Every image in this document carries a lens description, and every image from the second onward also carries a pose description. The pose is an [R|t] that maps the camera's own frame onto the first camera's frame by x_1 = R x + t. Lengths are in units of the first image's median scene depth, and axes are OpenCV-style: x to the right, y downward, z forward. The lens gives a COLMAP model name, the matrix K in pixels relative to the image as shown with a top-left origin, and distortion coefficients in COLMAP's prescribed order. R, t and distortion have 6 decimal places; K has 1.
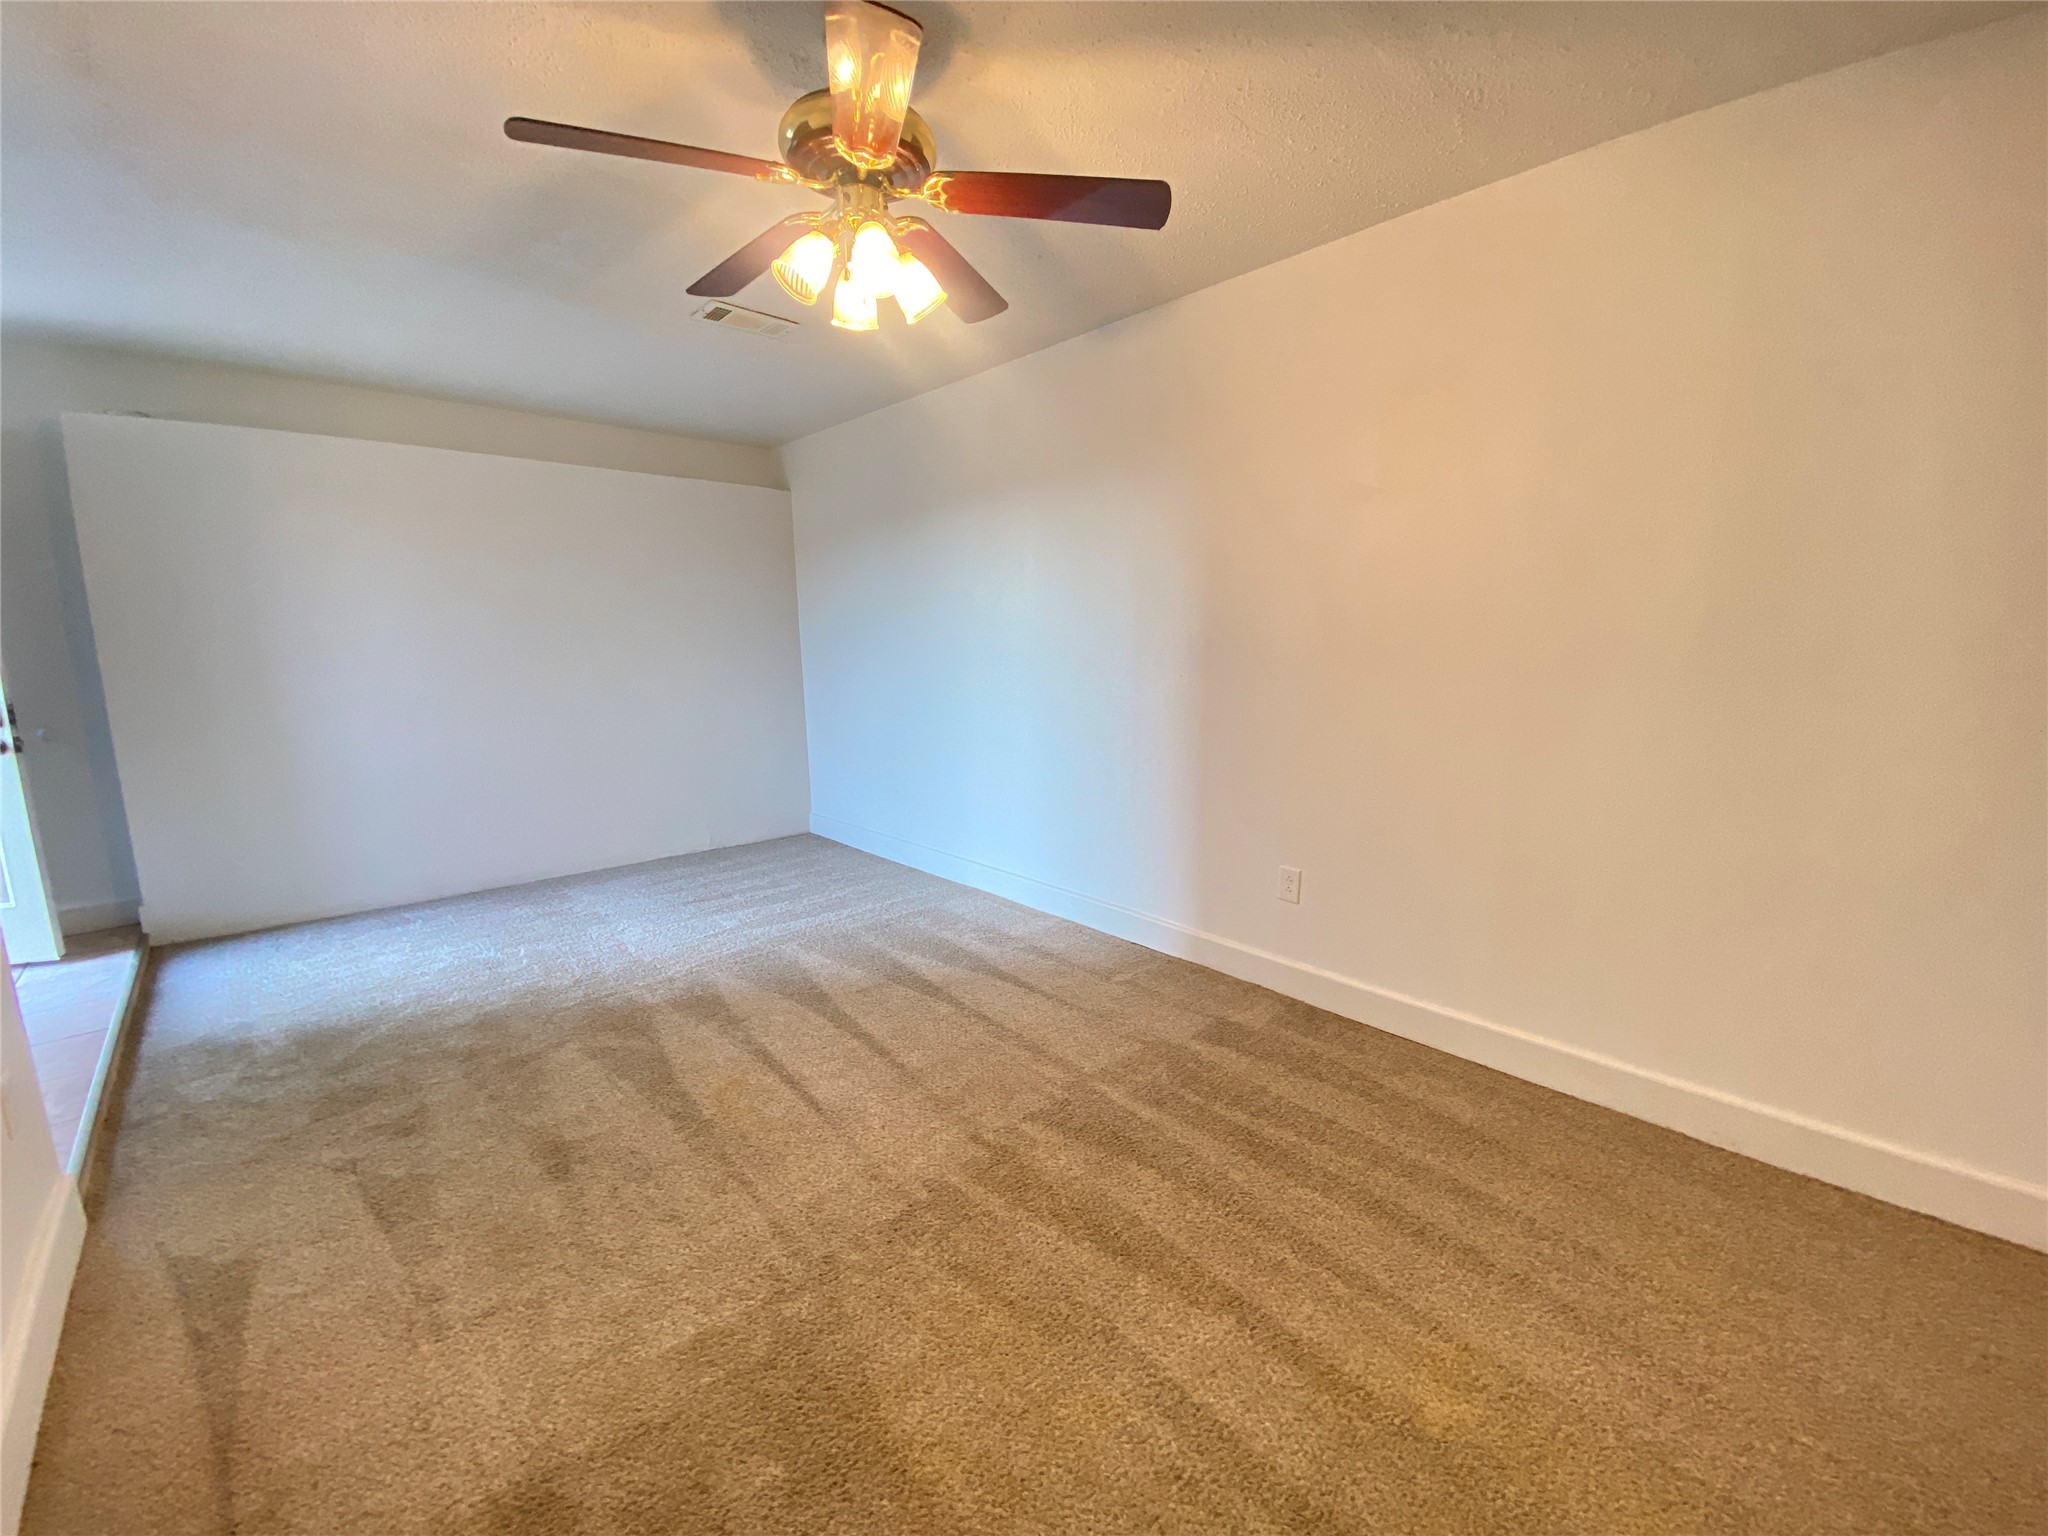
lens RADIAL K [[838.2, 0, 1020.1], [0, 838.2, 767.6], [0, 0, 1]] dist [0.008899, -0.011645]
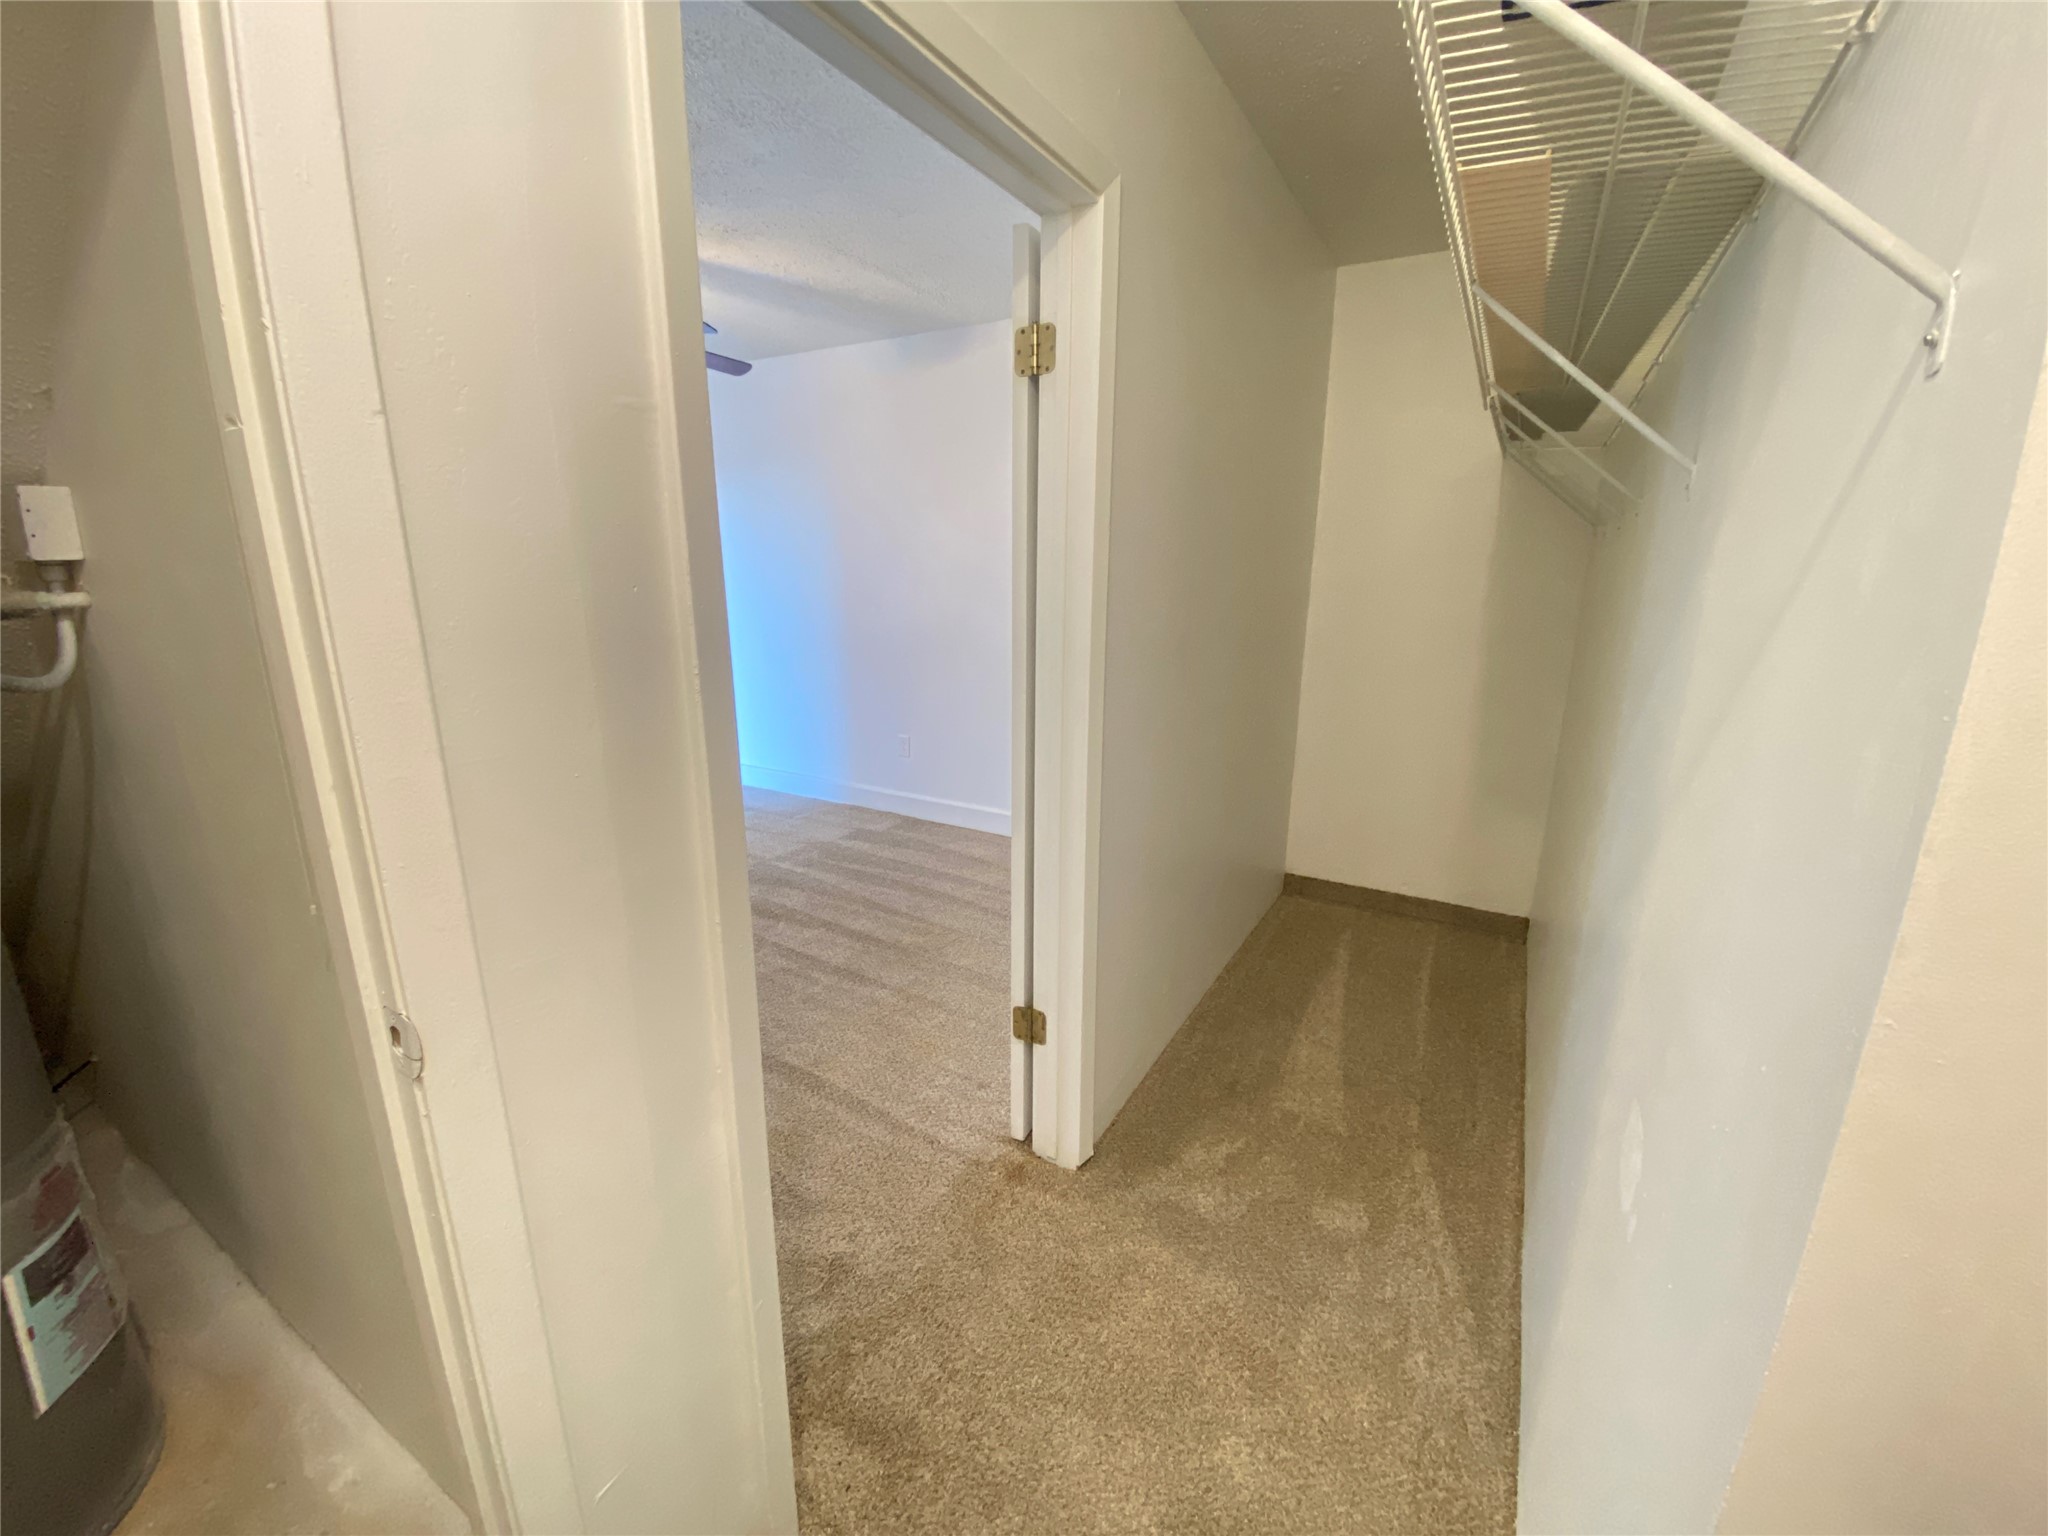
lens RADIAL K [[838.2, 0, 1027.4], [0, 838.2, 766.9], [0, 0, 1]] dist [0.008899, -0.011645]
pose [[0.955850, -0.058294, 0.288015, 0.108086], [0.037386, 0.996285, 0.077573, 0.083006], [-0.291467, -0.063381, 0.954479, -0.728577]]
